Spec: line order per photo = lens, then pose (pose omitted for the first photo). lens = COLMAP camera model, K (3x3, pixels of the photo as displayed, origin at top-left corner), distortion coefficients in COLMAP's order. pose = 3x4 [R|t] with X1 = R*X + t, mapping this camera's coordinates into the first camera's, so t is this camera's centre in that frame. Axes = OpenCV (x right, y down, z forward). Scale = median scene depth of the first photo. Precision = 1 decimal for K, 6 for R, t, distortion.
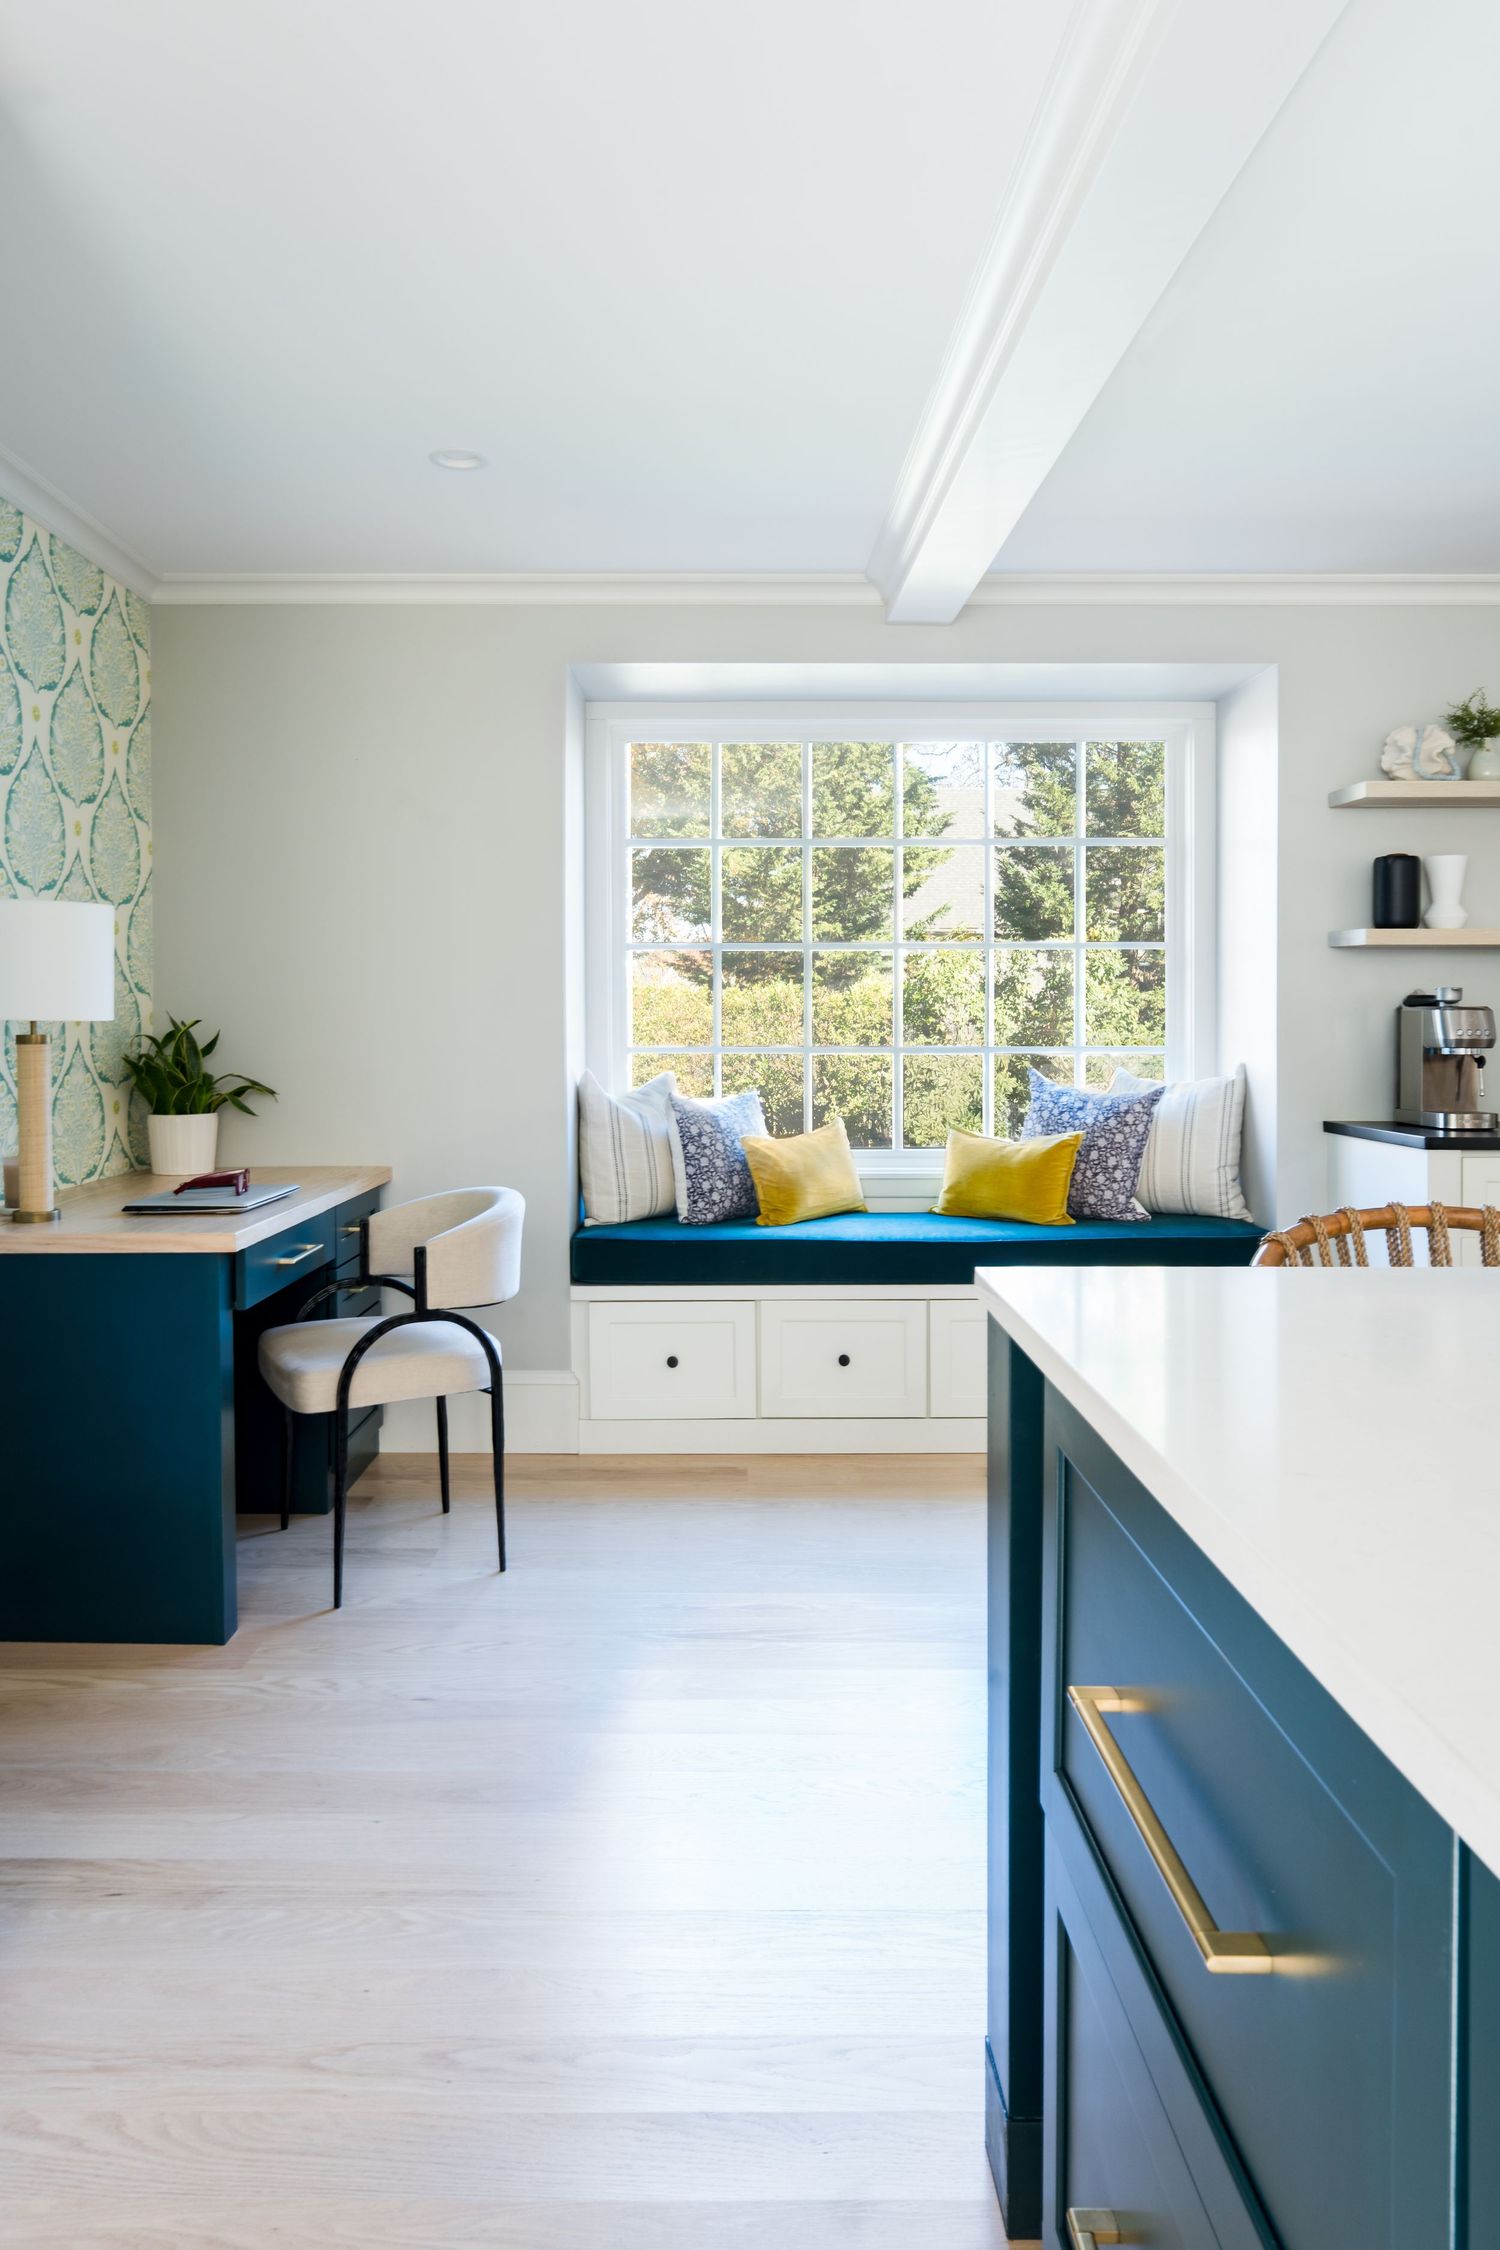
lens RADIAL K [[1570.1, 0, 742.3], [0, 1570.1, 1073.4], [0, 0, 1]] dist [-0.008428, 0.000811]
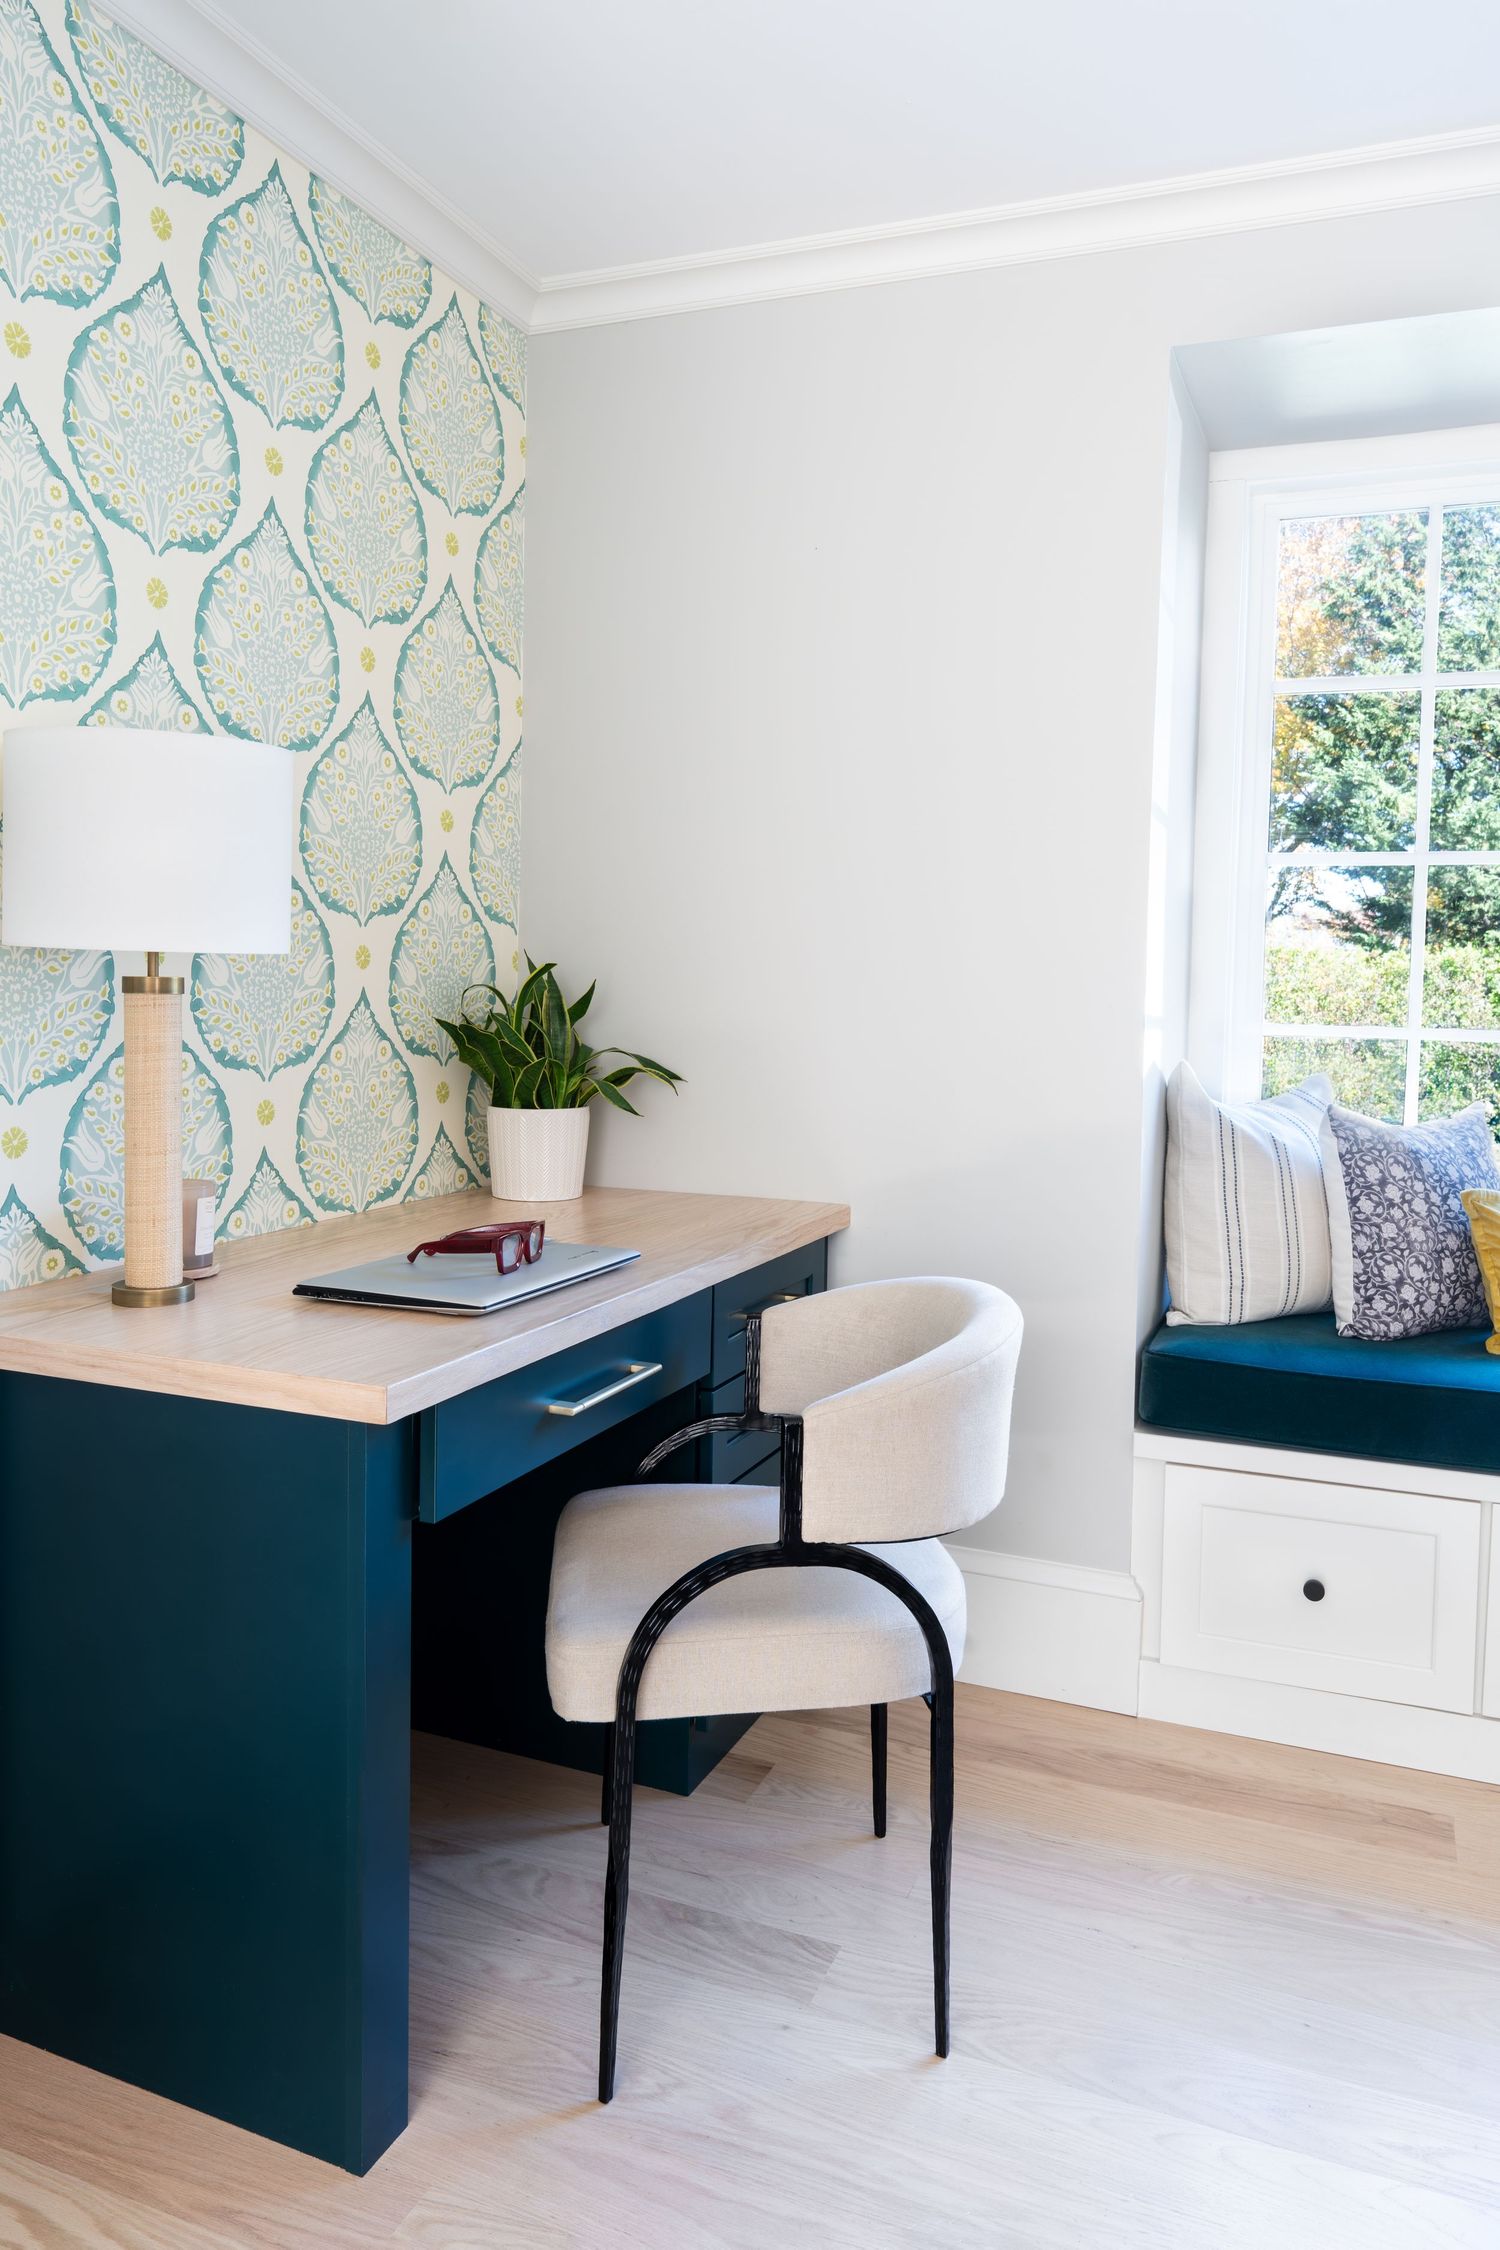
lens RADIAL K [[1570.1, 0, 742.3], [0, 1570.1, 1073.4], [0, 0, 1]] dist [-0.008428, 0.000811]
pose [[0.921510, 0.042070, -0.386069, -0.026616], [-0.032877, 0.998997, 0.030388, -0.011087], [0.386961, -0.015311, 0.921969, 0.446078]]
